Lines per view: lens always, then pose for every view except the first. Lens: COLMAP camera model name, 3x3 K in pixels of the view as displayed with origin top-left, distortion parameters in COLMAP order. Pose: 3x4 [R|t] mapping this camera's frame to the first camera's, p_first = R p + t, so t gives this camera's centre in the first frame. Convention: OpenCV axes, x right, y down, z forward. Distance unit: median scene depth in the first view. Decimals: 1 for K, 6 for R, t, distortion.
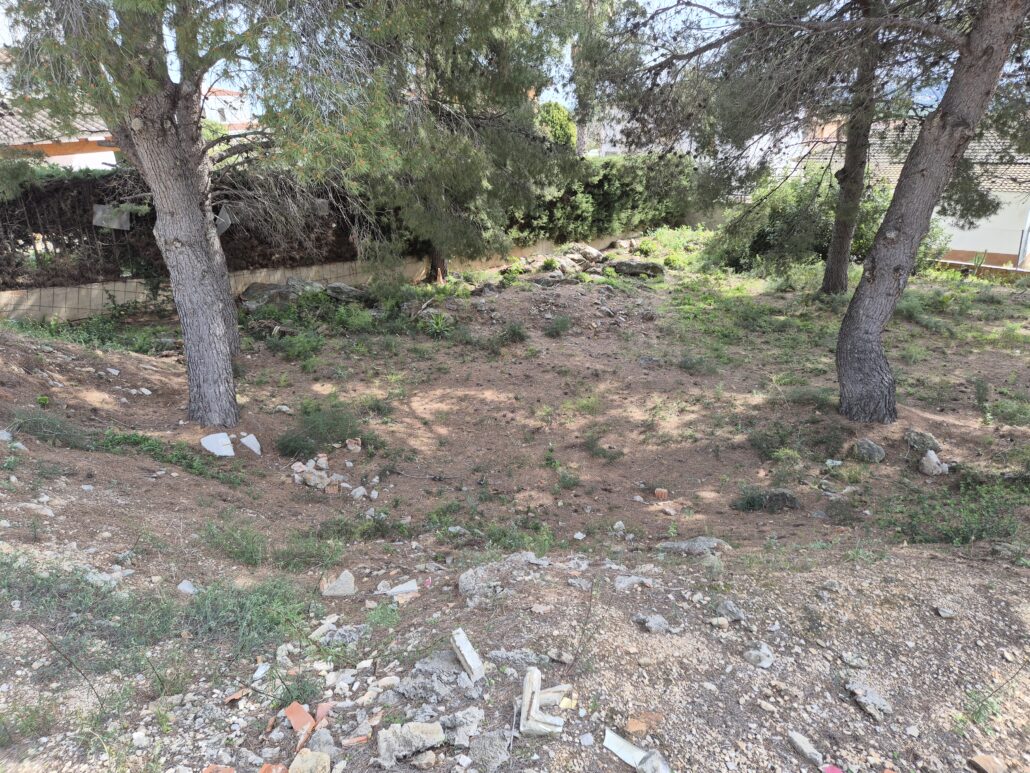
lens RADIAL K [[689.2, 0, 512.7], [0, 689.2, 381.3], [0, 0, 1]] dist [0.076740, -0.062930]
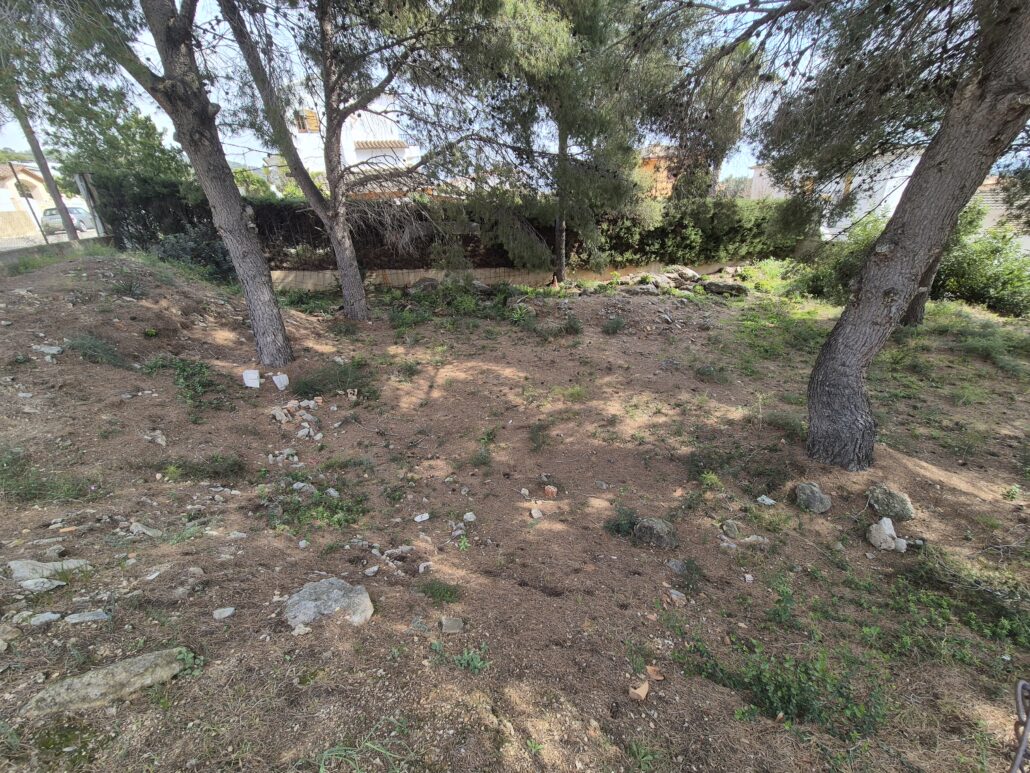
lens RADIAL K [[416.4, 0, 529.8], [0, 416.4, 378.5], [0, 0, 1]] dist [-0.000039, 0.000008]
pose [[0.916443, 0.152992, -0.369763, 0.188527], [-0.130990, 0.987814, 0.084059, -0.024725], [0.378118, -0.028600, 0.925316, 0.204537]]
